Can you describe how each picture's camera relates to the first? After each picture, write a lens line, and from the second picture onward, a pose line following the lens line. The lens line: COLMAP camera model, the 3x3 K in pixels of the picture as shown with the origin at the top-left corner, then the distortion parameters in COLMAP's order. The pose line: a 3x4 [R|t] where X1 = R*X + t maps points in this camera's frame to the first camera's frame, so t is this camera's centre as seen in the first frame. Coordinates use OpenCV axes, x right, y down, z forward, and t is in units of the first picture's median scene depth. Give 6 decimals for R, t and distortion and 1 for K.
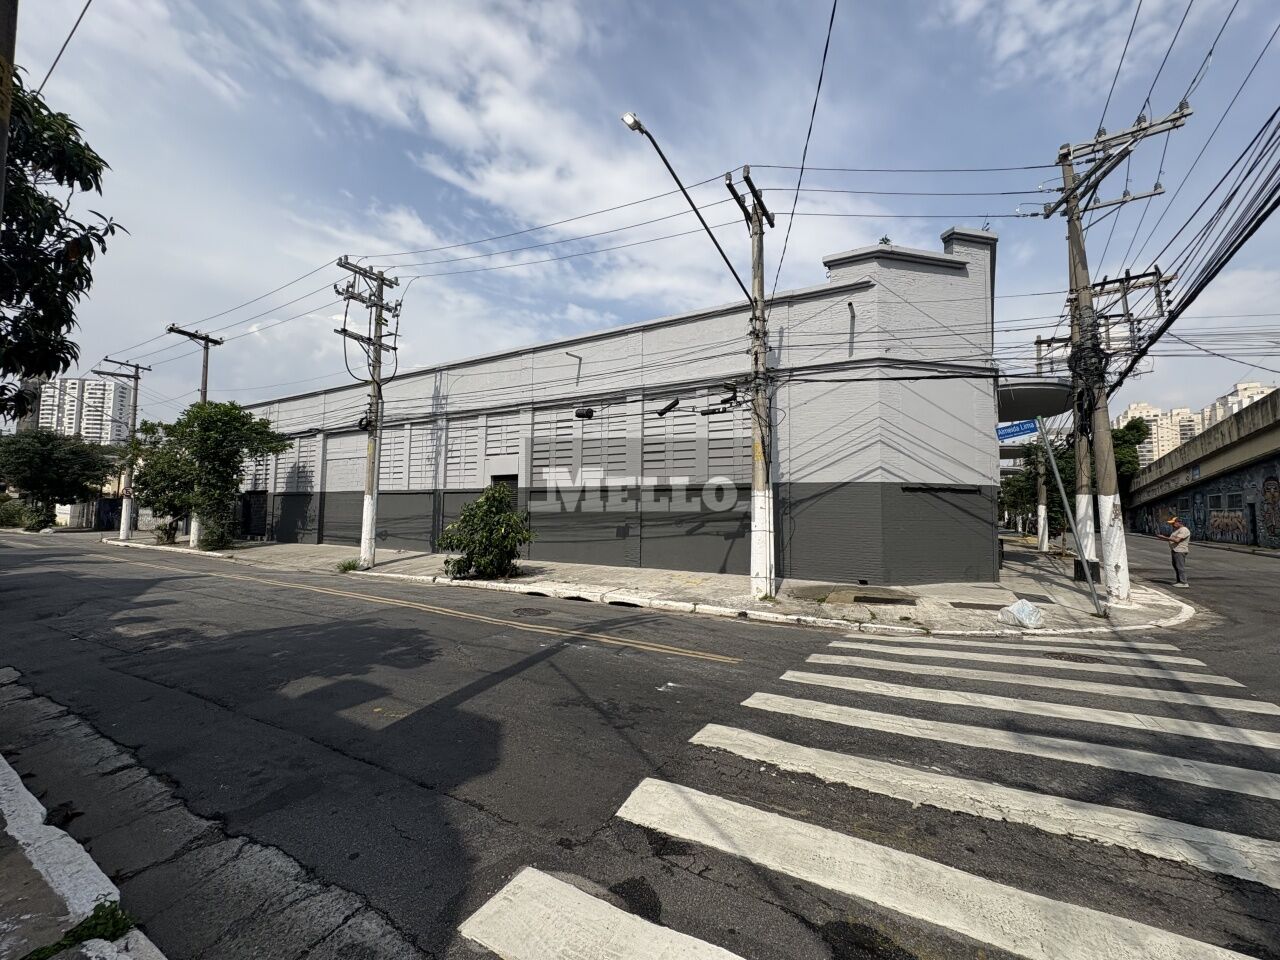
lens RADIAL K [[517.7, 0, 638.4], [0, 517.7, 479.7], [0, 0, 1]] dist [-0.000022, 0.000671]
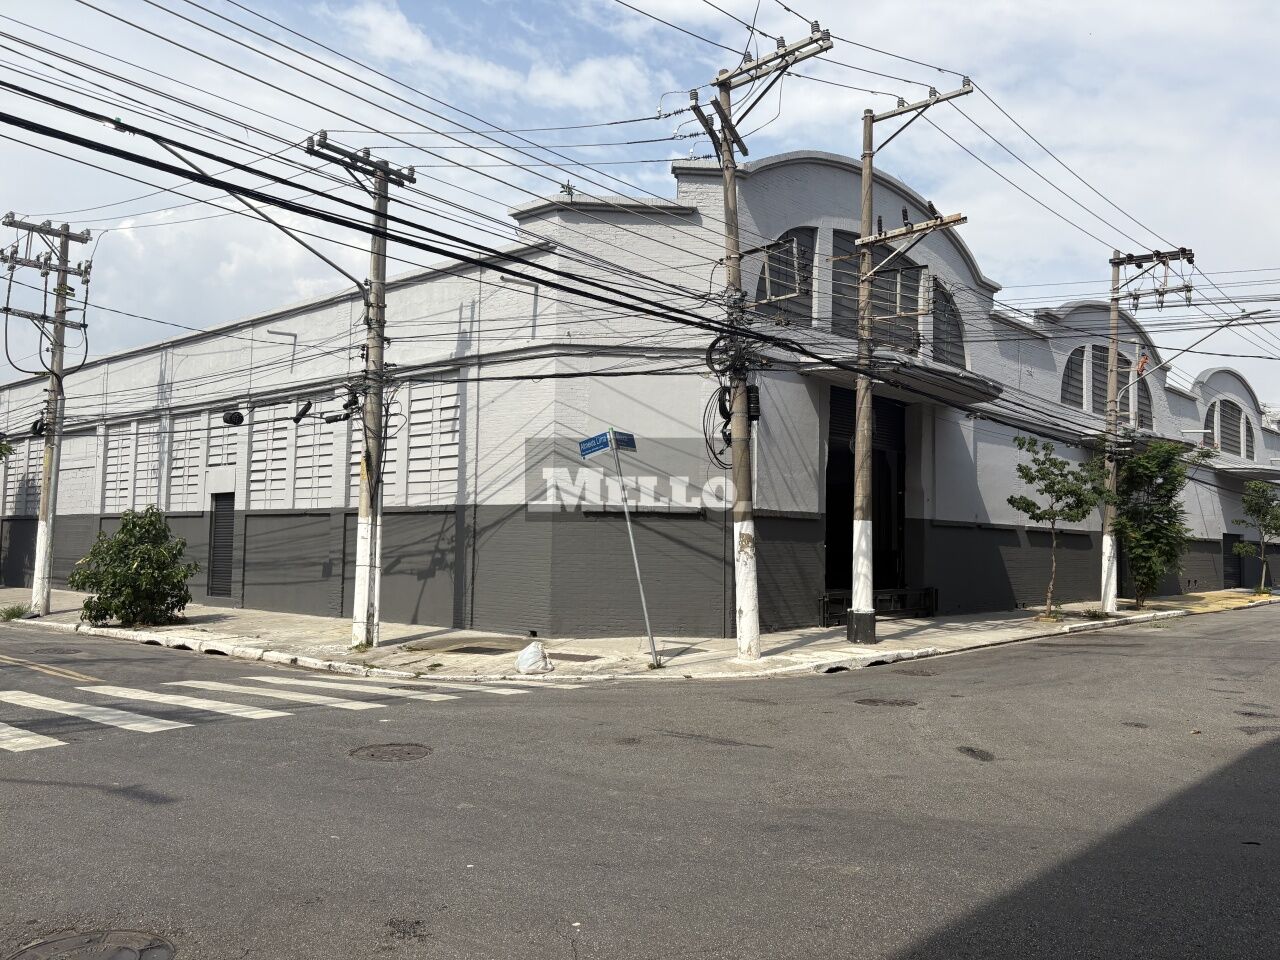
lens RADIAL K [[983.6, 0, 635.3], [0, 983.6, 488.1], [0, 0, 1]] dist [0.029748, -0.010679]
pose [[0.985762, -0.006790, -0.168007, 0.584936], [0.007259, 0.999971, 0.002181, -0.016011], [0.167988, -0.003370, 0.985783, -0.299185]]
